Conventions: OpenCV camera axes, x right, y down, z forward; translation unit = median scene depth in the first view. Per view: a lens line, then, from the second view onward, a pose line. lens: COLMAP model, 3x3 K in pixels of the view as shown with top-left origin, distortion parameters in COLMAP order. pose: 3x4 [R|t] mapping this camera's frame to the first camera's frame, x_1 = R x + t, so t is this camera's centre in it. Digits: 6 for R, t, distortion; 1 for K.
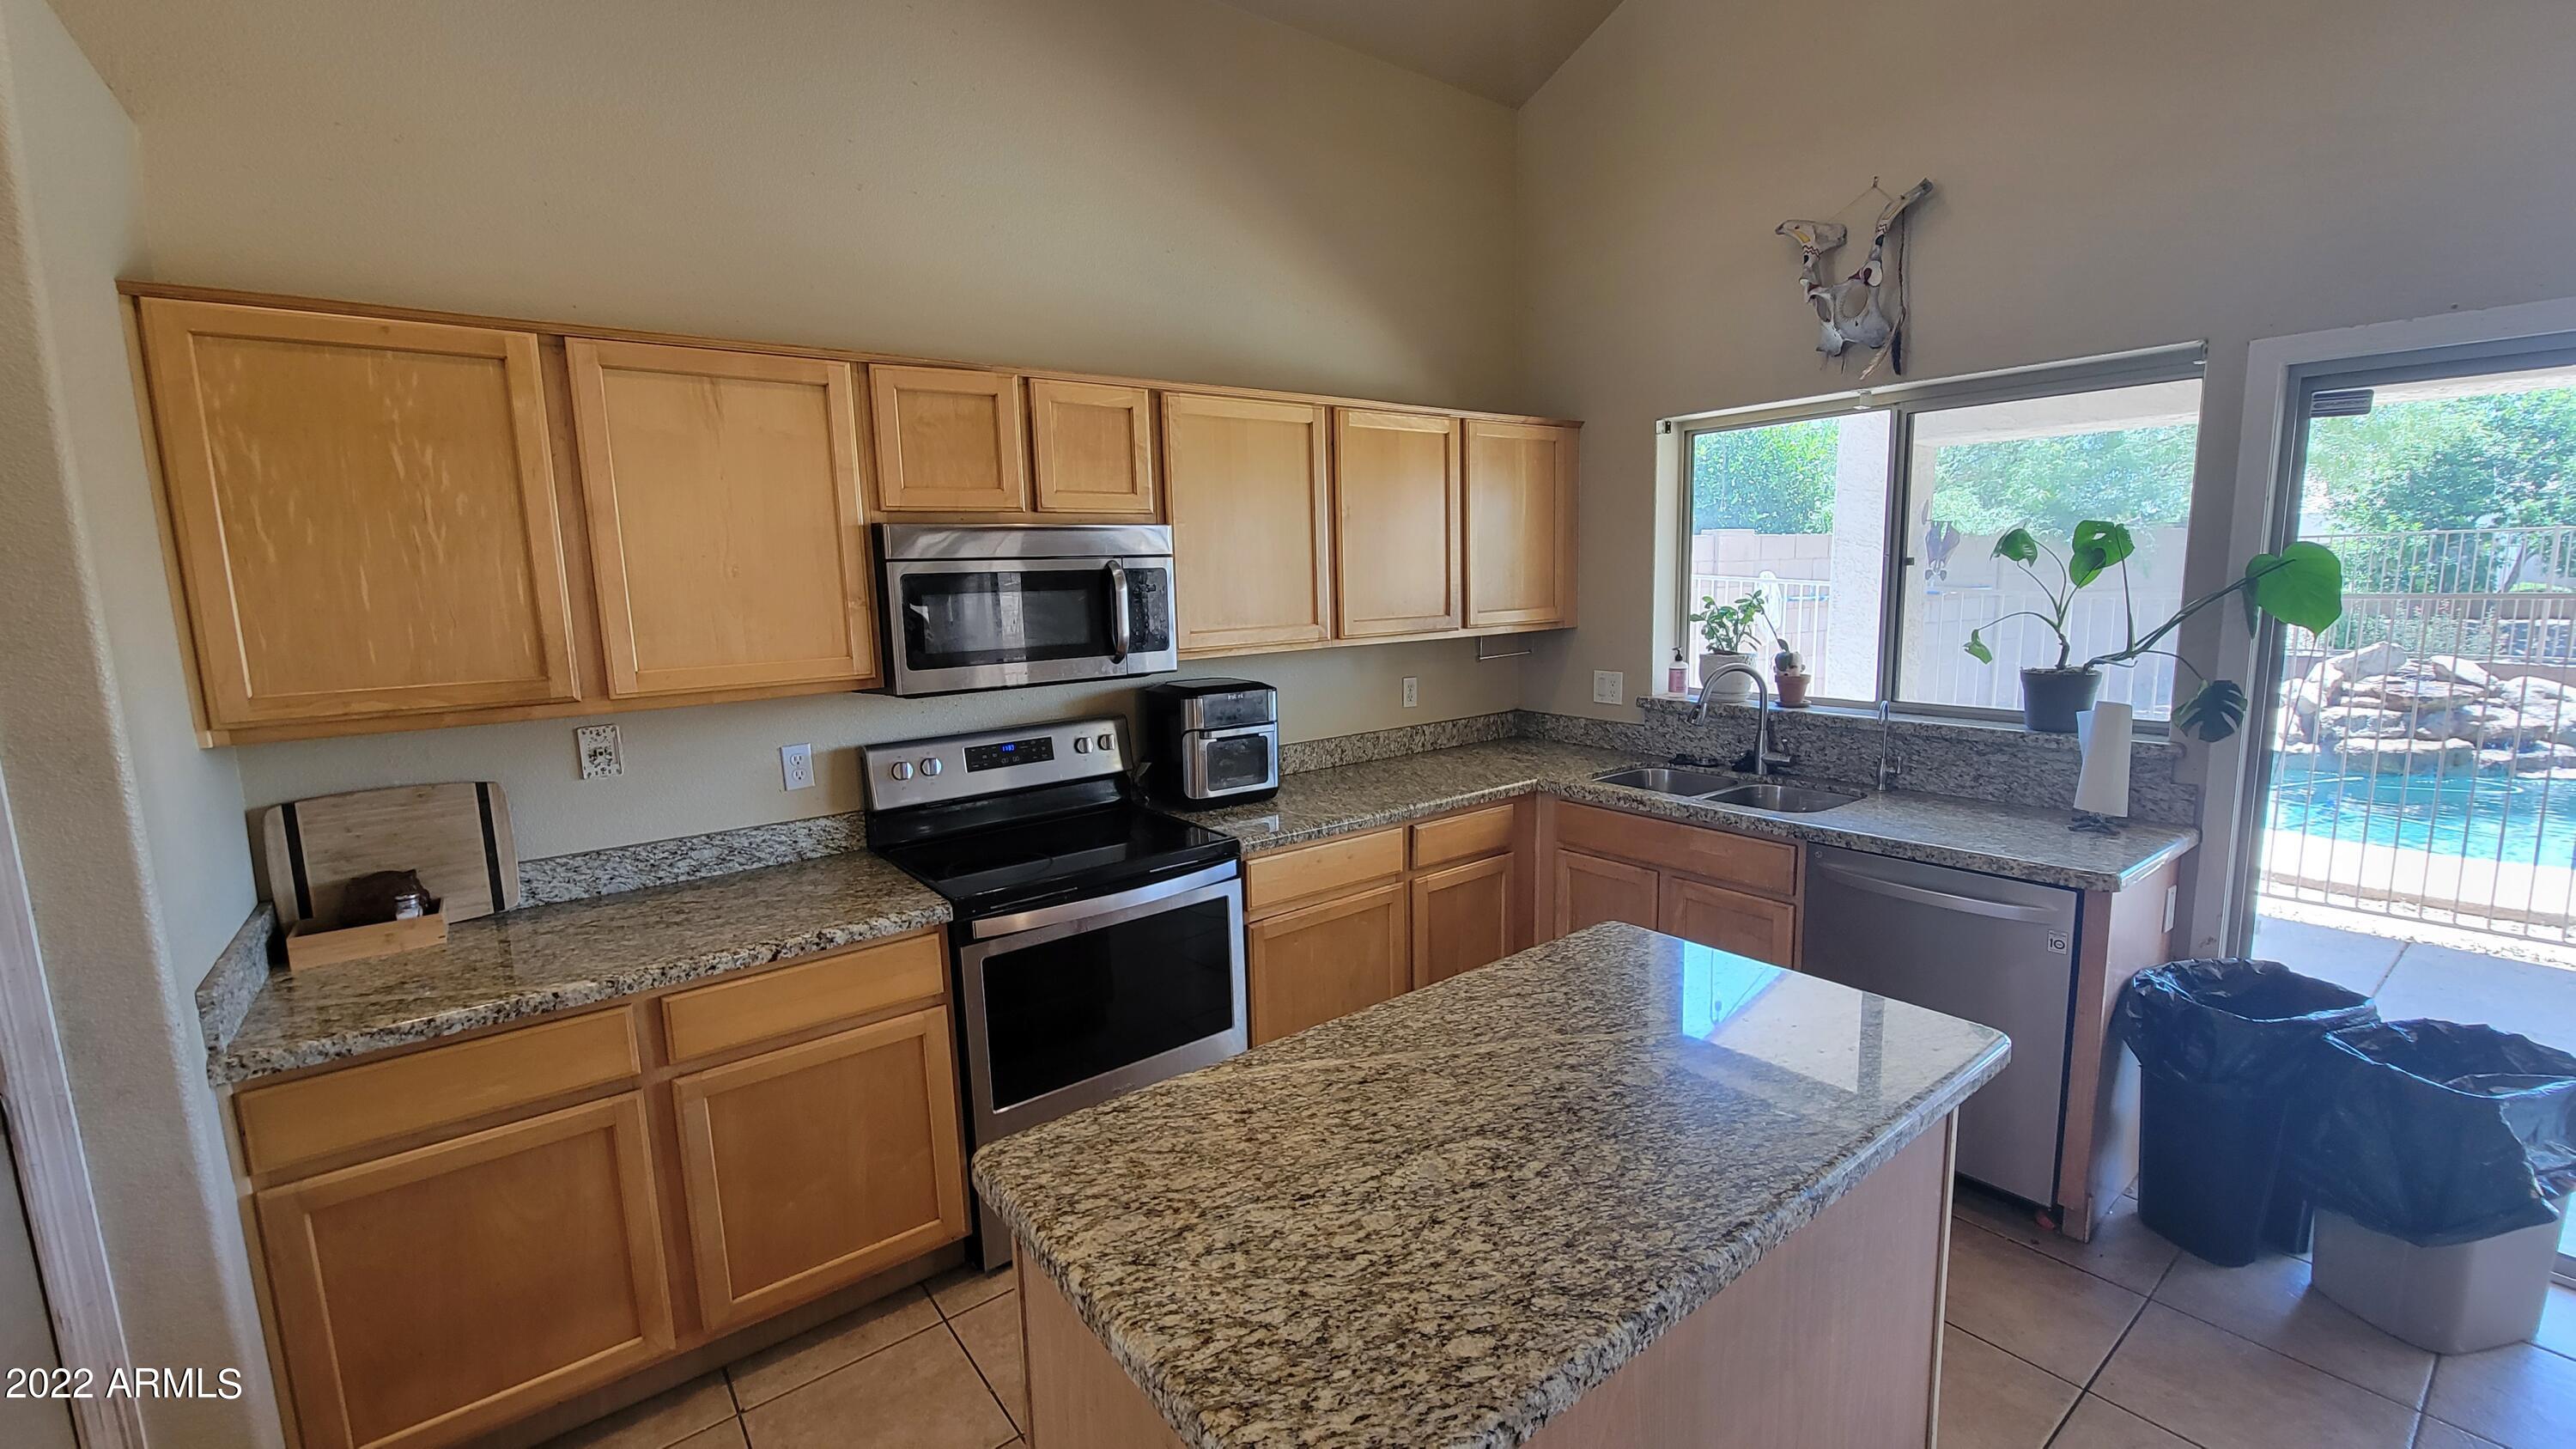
lens RADIAL K [[1054.9, 0, 1298.3], [0, 1054.9, 725.9], [0, 0, 1]] dist [0.000813, -0.001886]
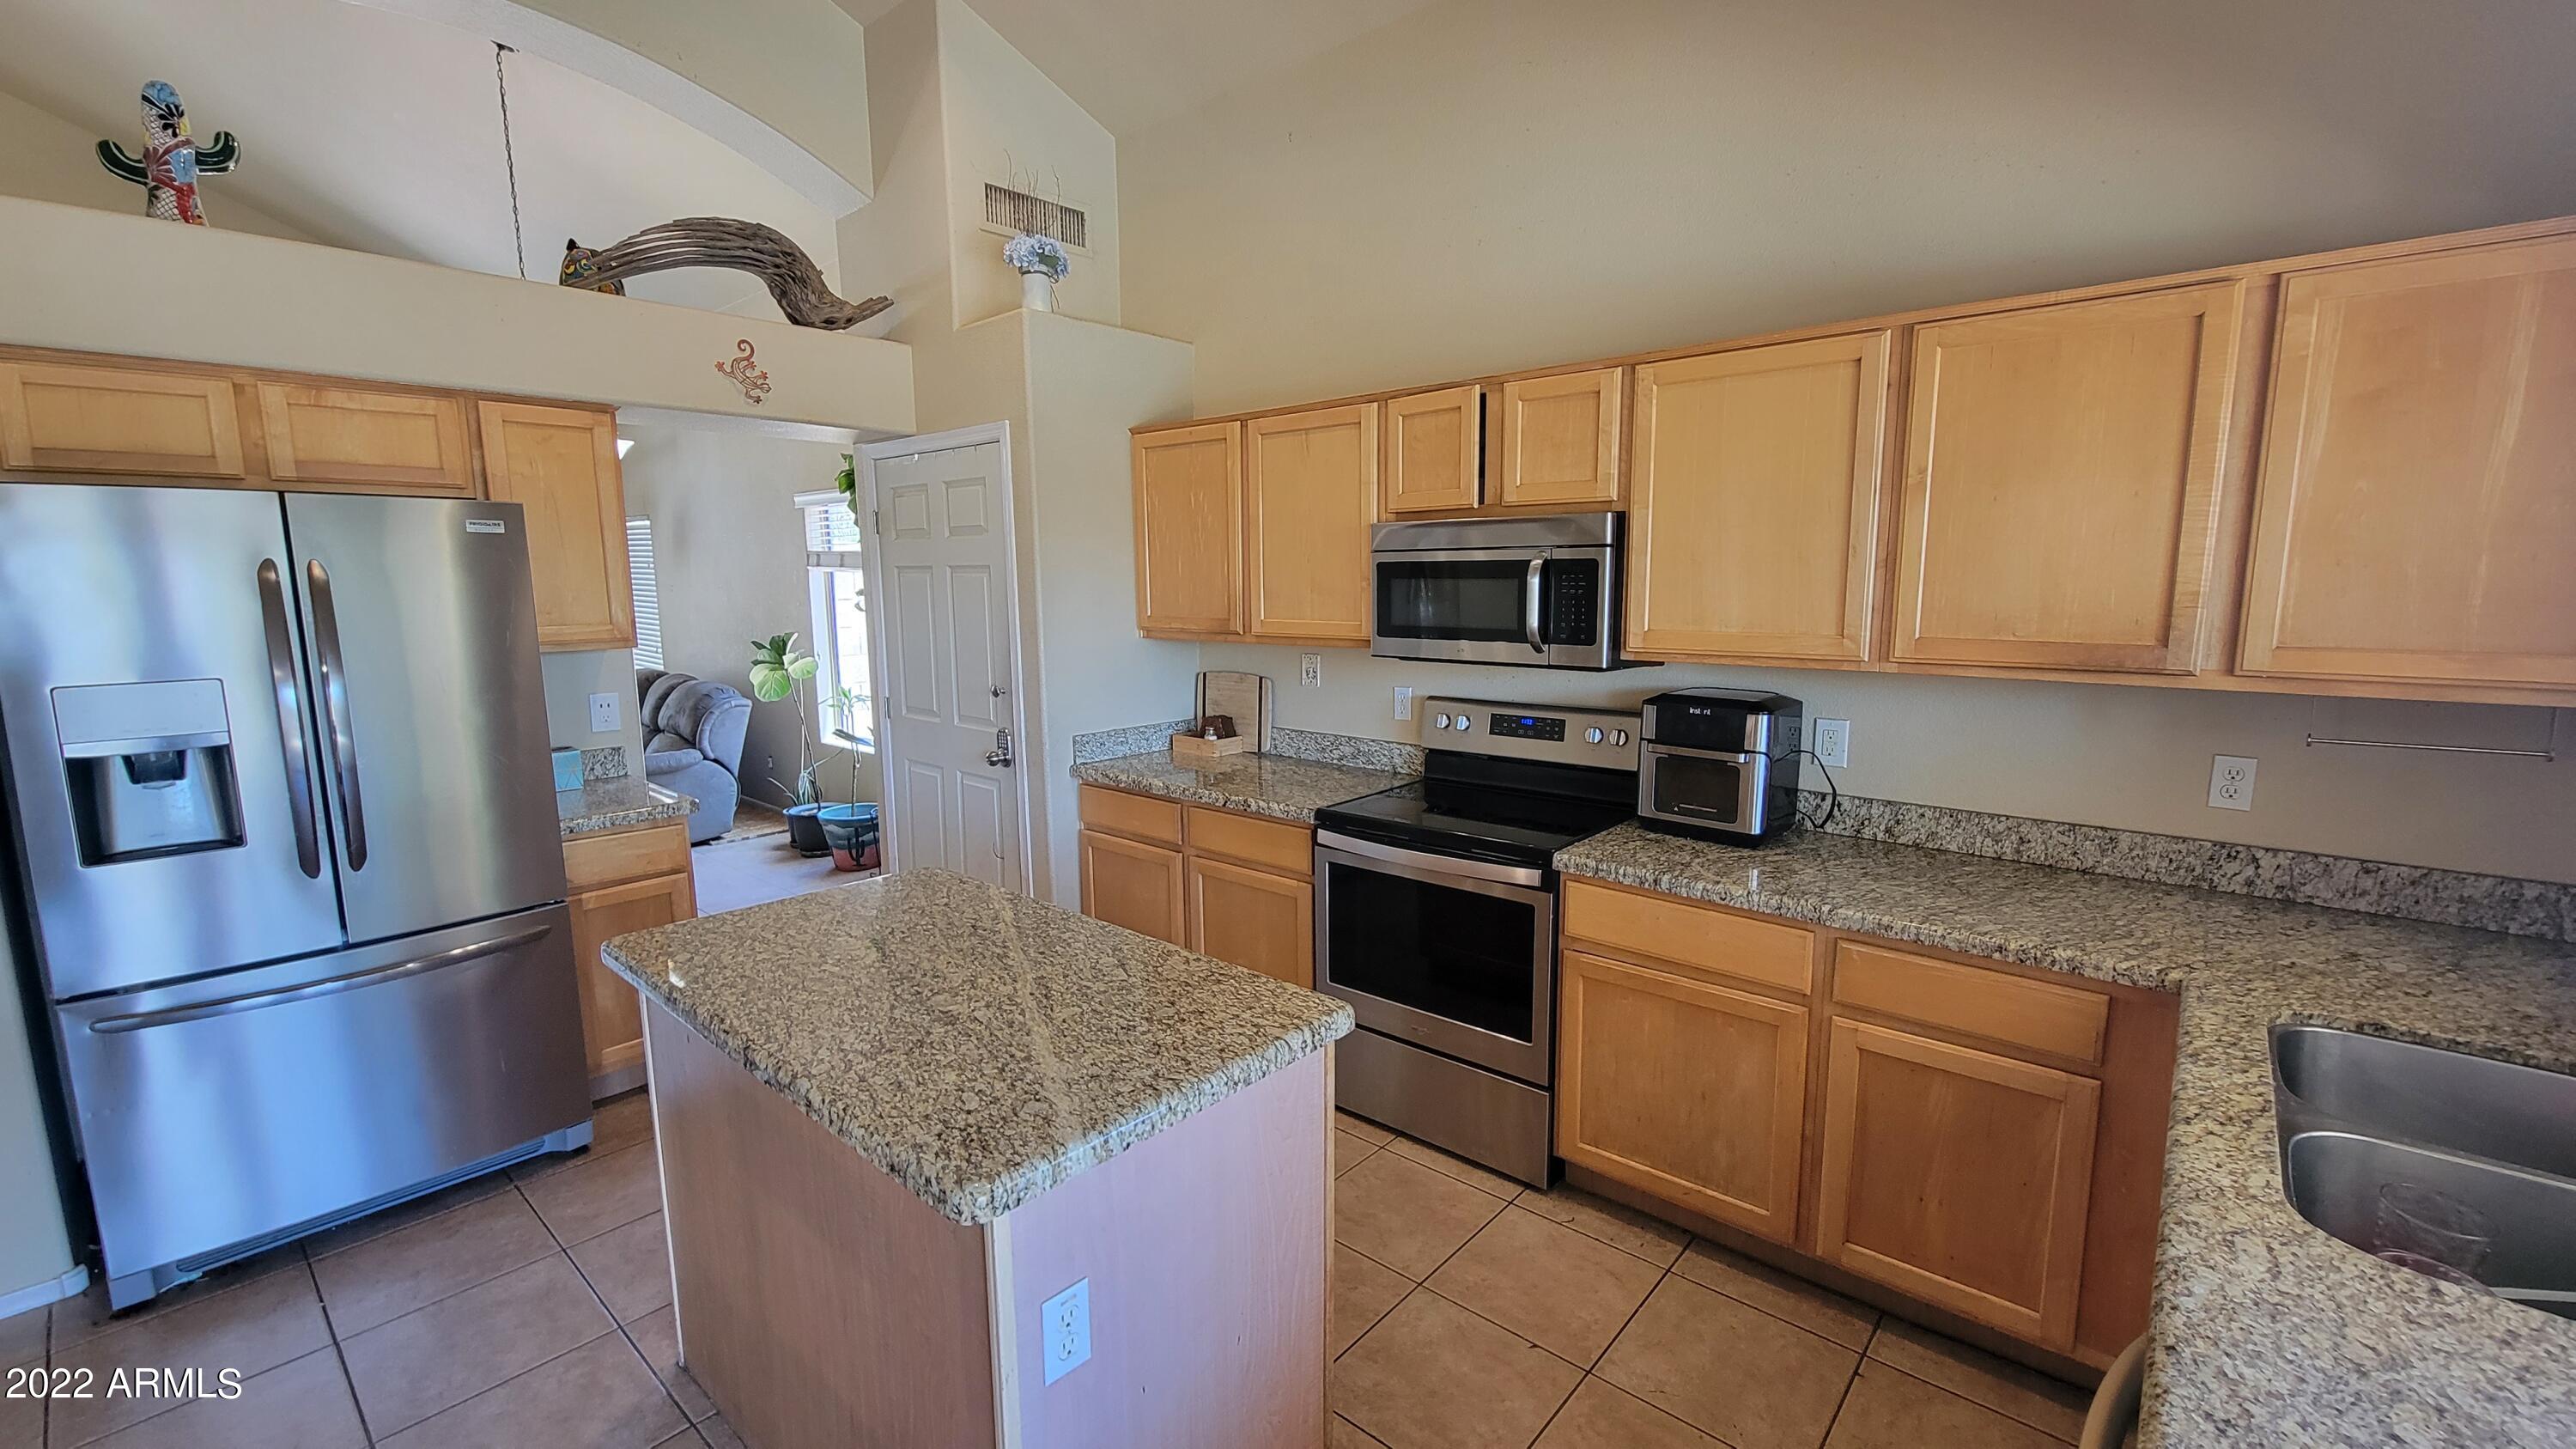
lens RADIAL K [[1054.9, 0, 1298.8], [0, 1054.9, 726.8], [0, 0, 1]] dist [0.000813, -0.001886]
pose [[0.194655, 0.169607, -0.966097, 0.862355], [-0.139260, 0.979738, 0.143943, -0.114543], [0.970936, 0.106520, 0.214331, 0.631755]]
